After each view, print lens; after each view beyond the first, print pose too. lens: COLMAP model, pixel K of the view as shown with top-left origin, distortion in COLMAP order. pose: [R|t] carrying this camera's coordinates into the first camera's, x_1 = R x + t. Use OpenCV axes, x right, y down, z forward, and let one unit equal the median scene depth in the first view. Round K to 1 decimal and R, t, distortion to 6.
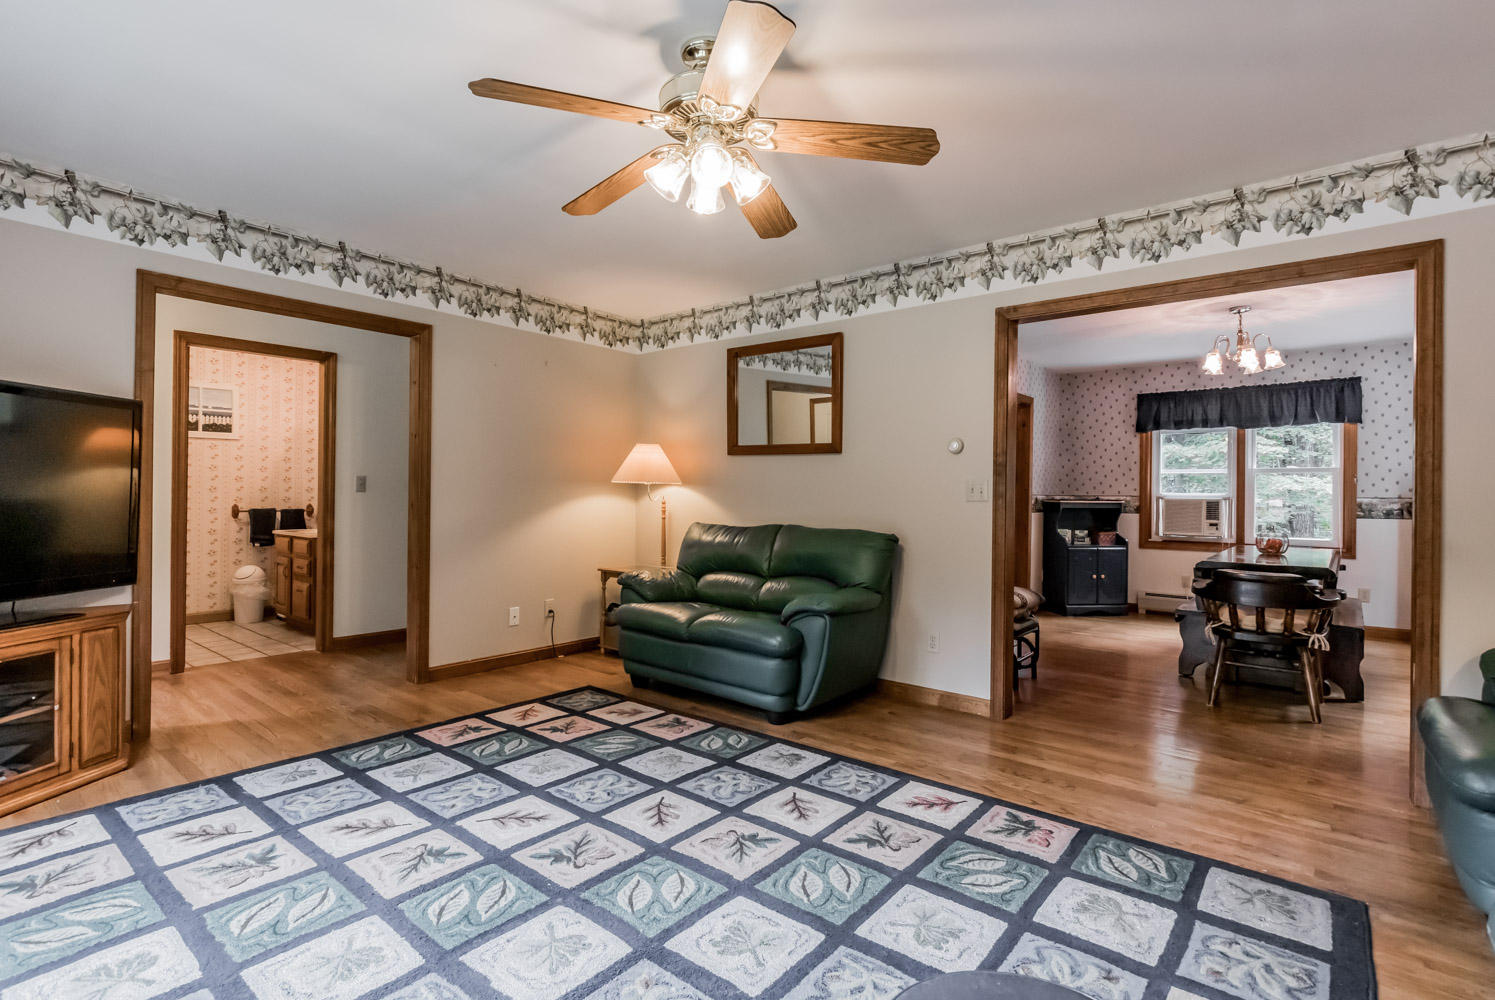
lens RADIAL K [[707.0, 0, 737.3], [0, 707.0, 492.8], [0, 0, 1]] dist [-0.004905, -0.000863]
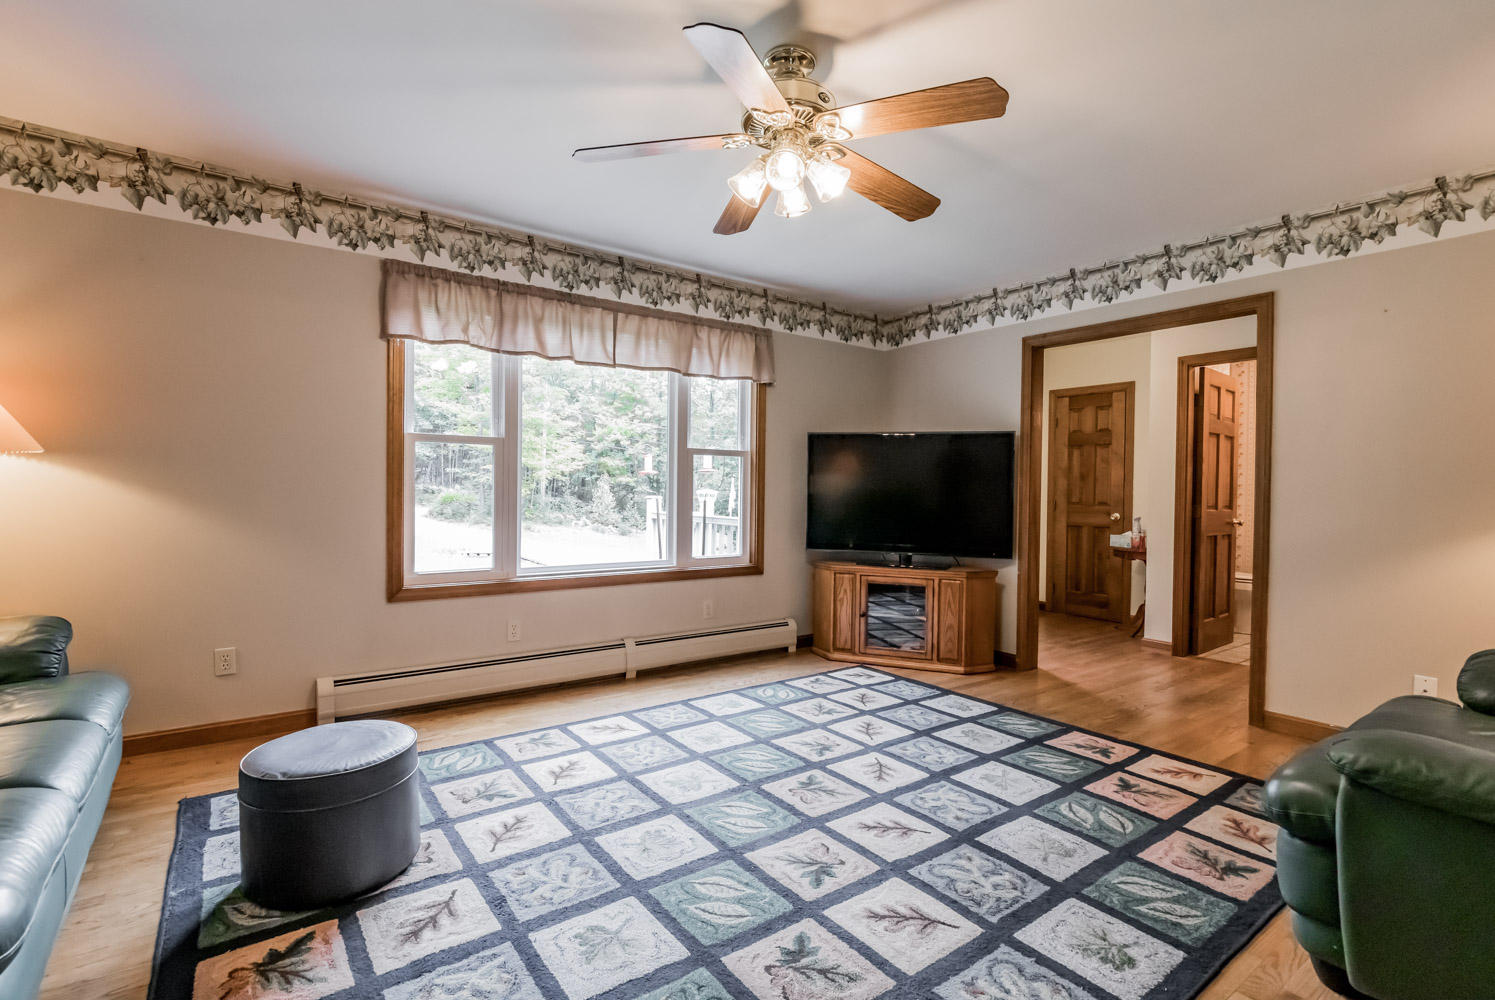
lens RADIAL K [[699.8, 0, 747.5], [0, 699.8, 500.0], [0, 0, 1]] dist [0.000456, -0.000246]
pose [[-0.231402, -0.000284, -0.972858, 0.758861], [-0.013238, 0.999908, 0.002857, 0.013487], [0.972768, 0.013539, -0.231384, 0.923839]]
